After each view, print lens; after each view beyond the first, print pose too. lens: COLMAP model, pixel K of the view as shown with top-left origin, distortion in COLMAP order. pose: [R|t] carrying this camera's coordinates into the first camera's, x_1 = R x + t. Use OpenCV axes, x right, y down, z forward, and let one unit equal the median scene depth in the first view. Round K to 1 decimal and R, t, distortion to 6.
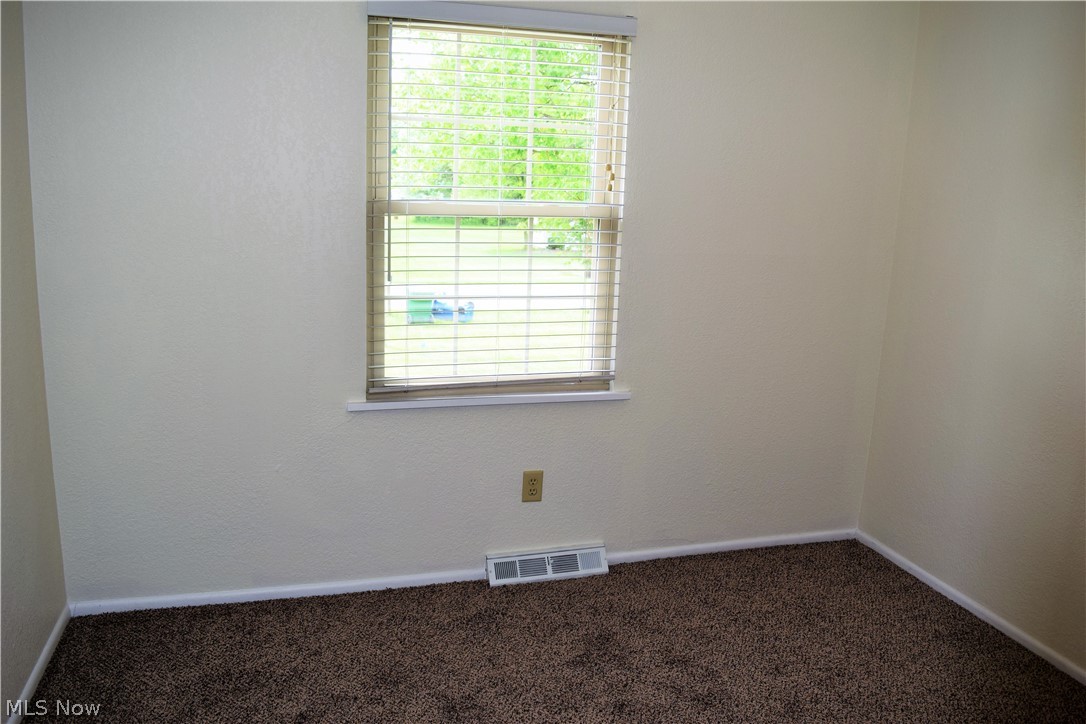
lens RADIAL K [[921.4, 0, 543.0], [0, 921.4, 362.0], [0, 0, 1]] dist [-0.001221, -0.000978]
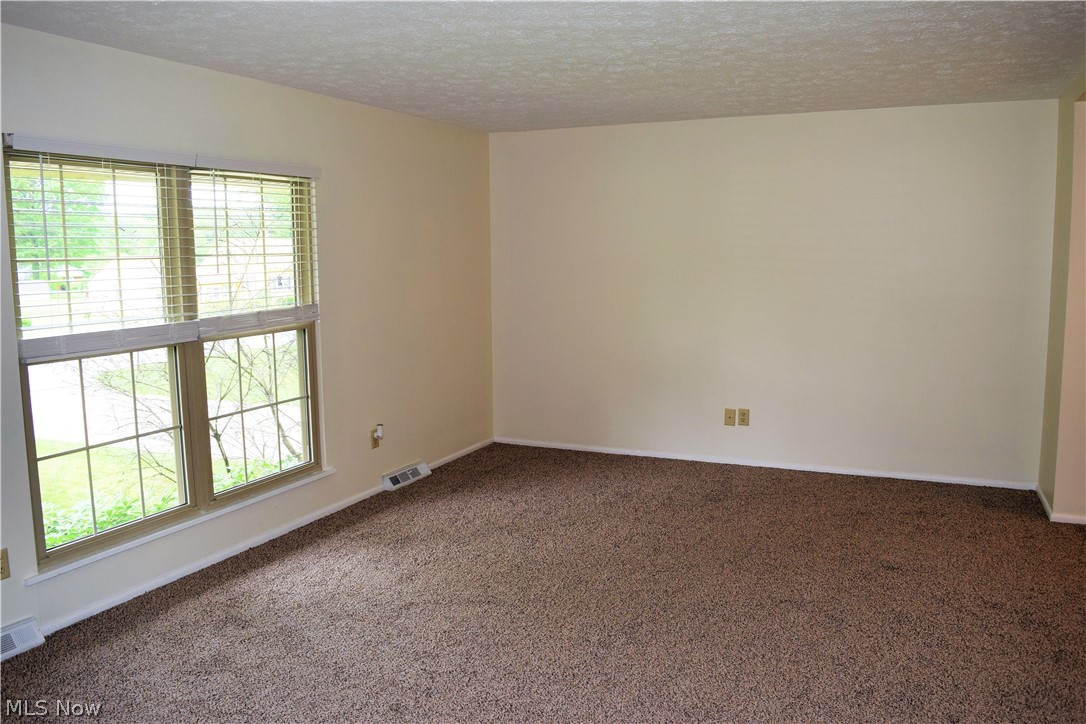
lens RADIAL K [[921.4, 0, 543.0], [0, 921.4, 362.0], [0, 0, 1]] dist [-0.001221, -0.000978]
pose [[0.680368, -0.136665, 0.720016, -0.891210], [0.173791, 0.984522, 0.022650, 0.000779], [-0.711967, 0.109722, 0.693588, -0.403473]]
